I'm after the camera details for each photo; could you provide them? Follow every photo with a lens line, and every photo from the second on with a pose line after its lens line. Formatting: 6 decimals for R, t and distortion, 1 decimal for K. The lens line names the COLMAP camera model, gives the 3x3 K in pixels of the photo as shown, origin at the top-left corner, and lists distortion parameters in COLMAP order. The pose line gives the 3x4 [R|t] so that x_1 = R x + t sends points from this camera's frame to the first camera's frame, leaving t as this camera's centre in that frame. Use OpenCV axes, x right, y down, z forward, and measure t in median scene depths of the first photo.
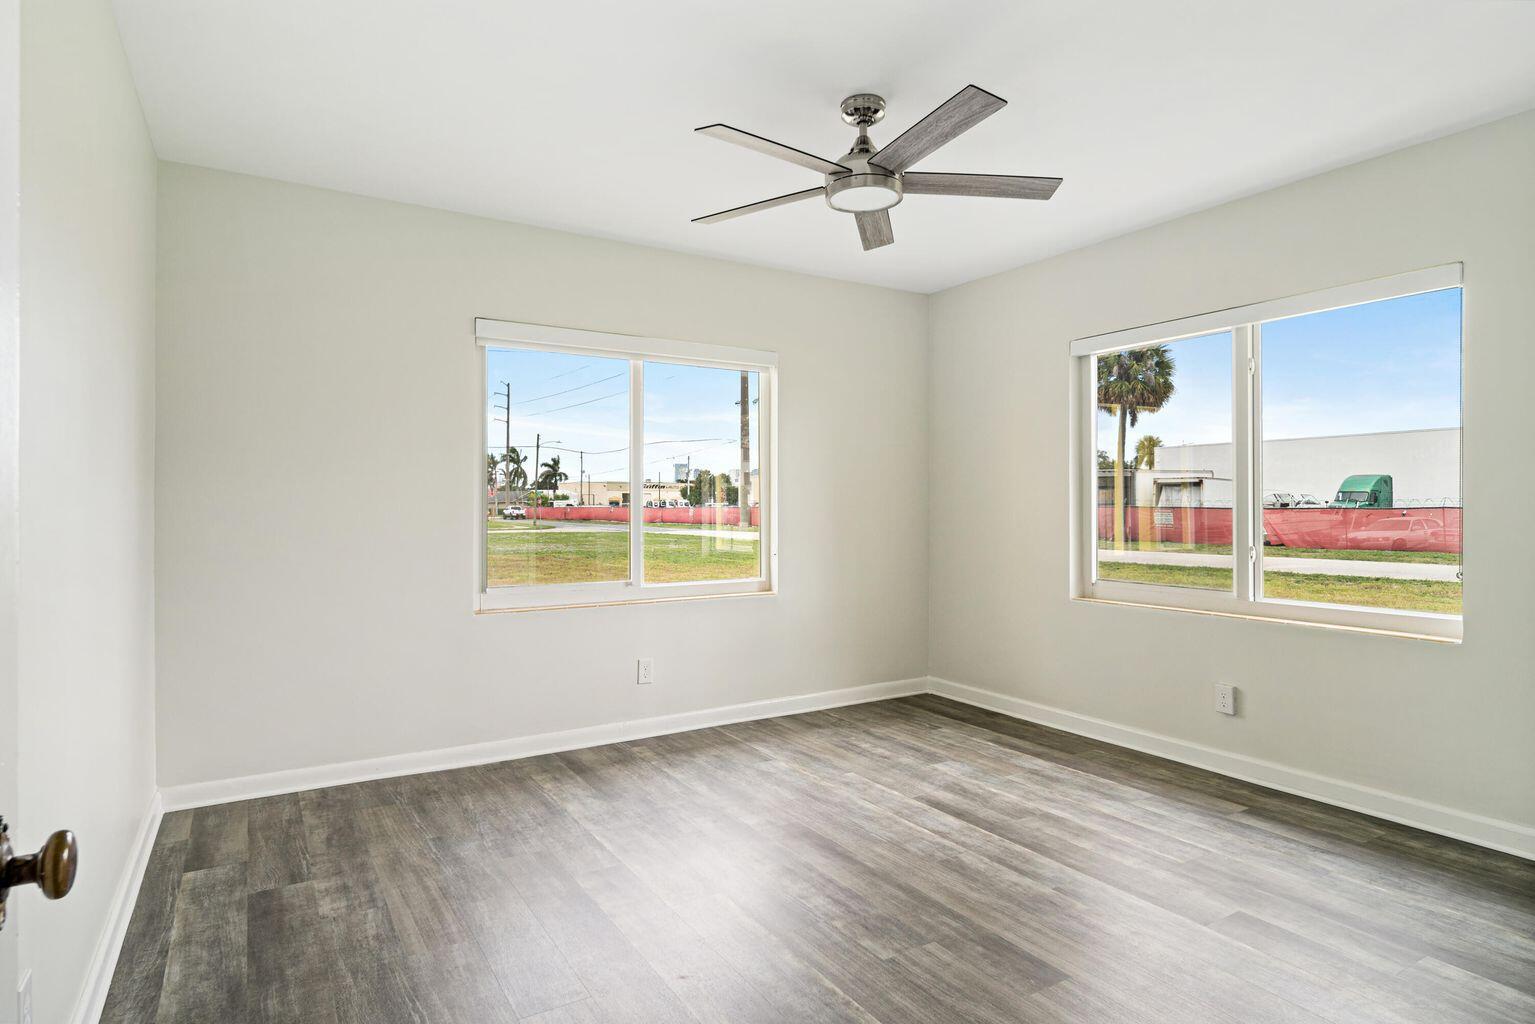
lens RADIAL K [[833.2, 0, 766.4], [0, 833.2, 507.1], [0, 0, 1]] dist [0.014822, -0.001634]
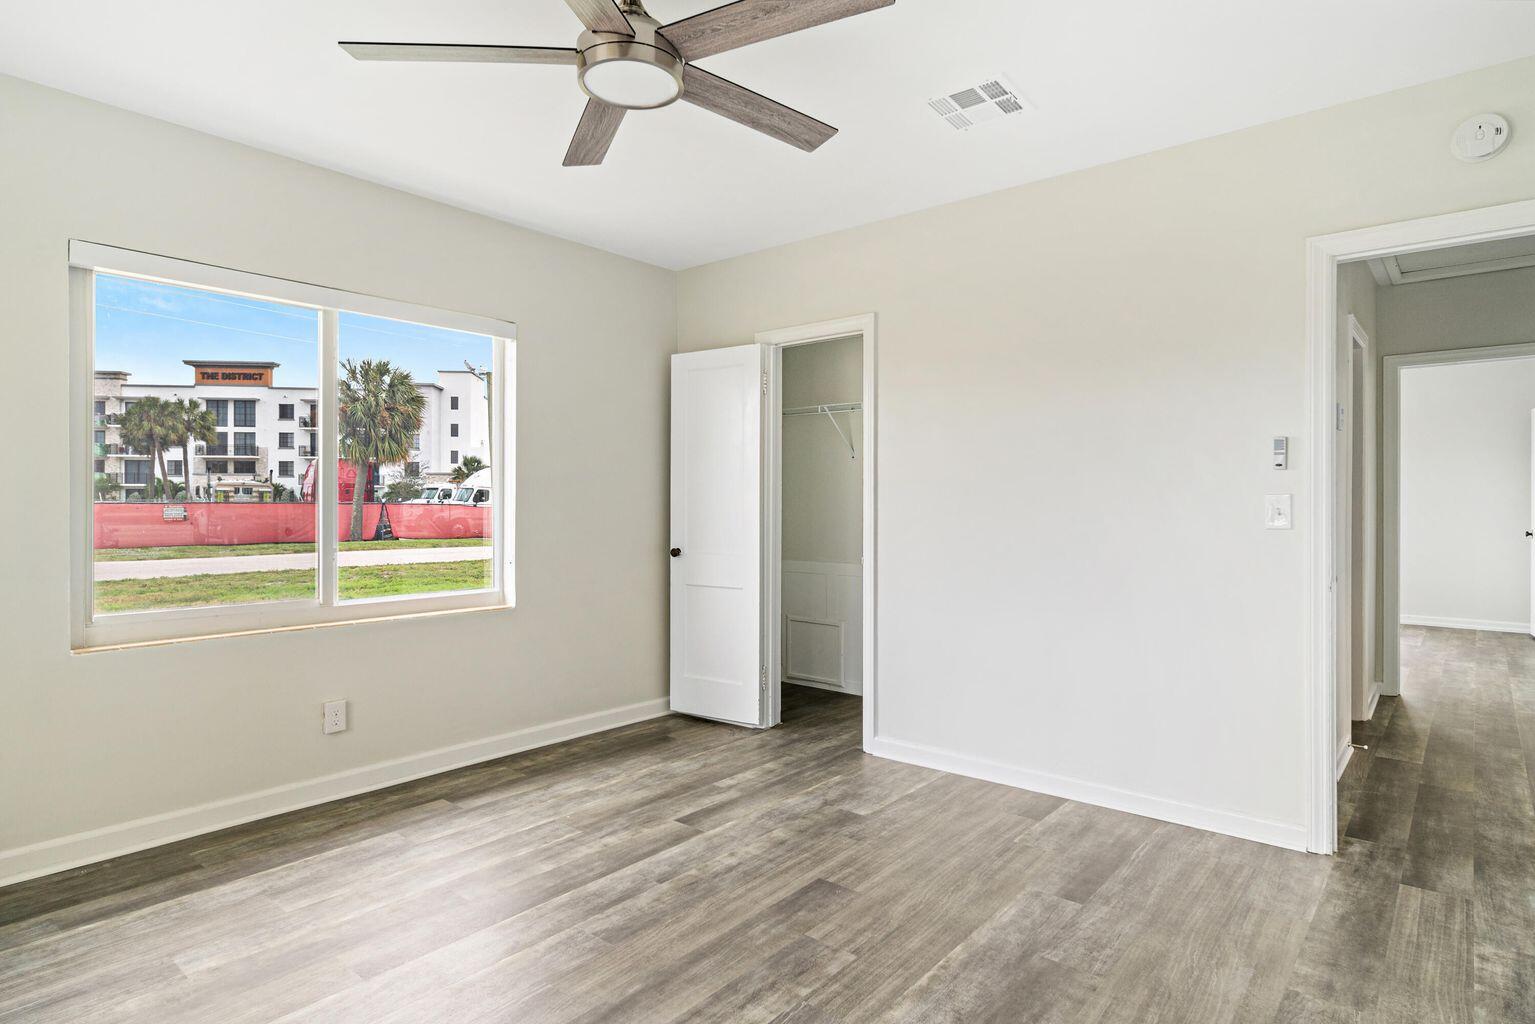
lens RADIAL K [[833.2, 0, 800.0], [0, 833.2, 505.0], [0, 0, 1]] dist [0.014822, -0.001634]
pose [[-0.335230, 0.001394, 0.942135, -0.511069], [-0.004841, 0.999983, -0.003202, 0.007220], [-0.942124, -0.005634, -0.335218, 0.929094]]
